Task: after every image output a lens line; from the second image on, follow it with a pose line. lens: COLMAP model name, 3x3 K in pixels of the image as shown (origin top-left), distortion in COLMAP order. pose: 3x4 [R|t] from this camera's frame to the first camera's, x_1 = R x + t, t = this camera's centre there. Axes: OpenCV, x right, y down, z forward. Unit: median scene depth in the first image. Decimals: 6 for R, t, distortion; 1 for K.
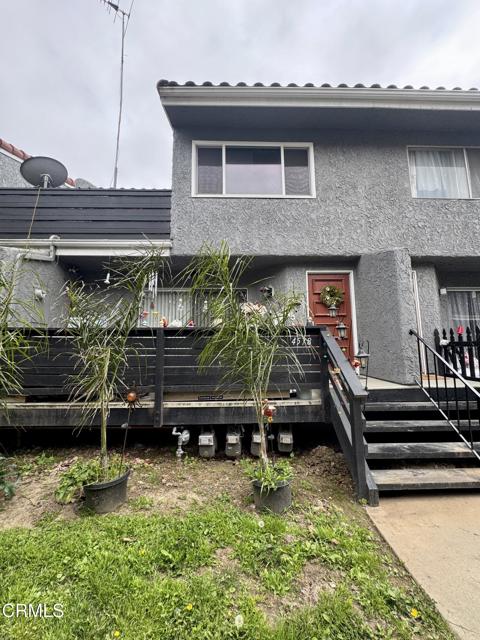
lens RADIAL K [[254.2, 0, 241.8], [0, 254.2, 321.3], [0, 0, 1]] dist [-0.002690, -0.000074]
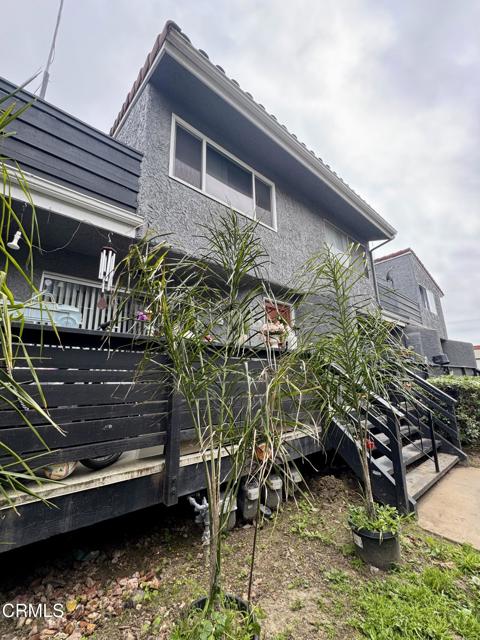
lens RADIAL K [[254.2, 0, 241.8], [0, 254.2, 321.3], [0, 0, 1]] dist [-0.002690, -0.000074]
pose [[0.786953, 0.136473, 0.601731, -0.428561], [-0.067943, 0.988468, -0.135329, 0.041602], [-0.613261, 0.065614, 0.787150, 0.277103]]
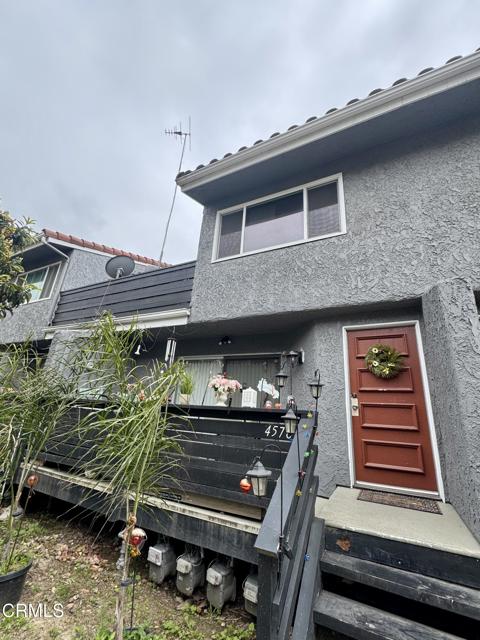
lens RADIAL K [[279.5, 0, 242.8], [0, 279.5, 320.2], [0, 0, 1]] dist [-0.002031, 0.000204]
pose [[0.872937, -0.094283, -0.478635, 0.405531], [-0.016766, 0.974768, -0.222591, -0.034847], [0.487544, 0.202333, 0.849330, 0.183792]]
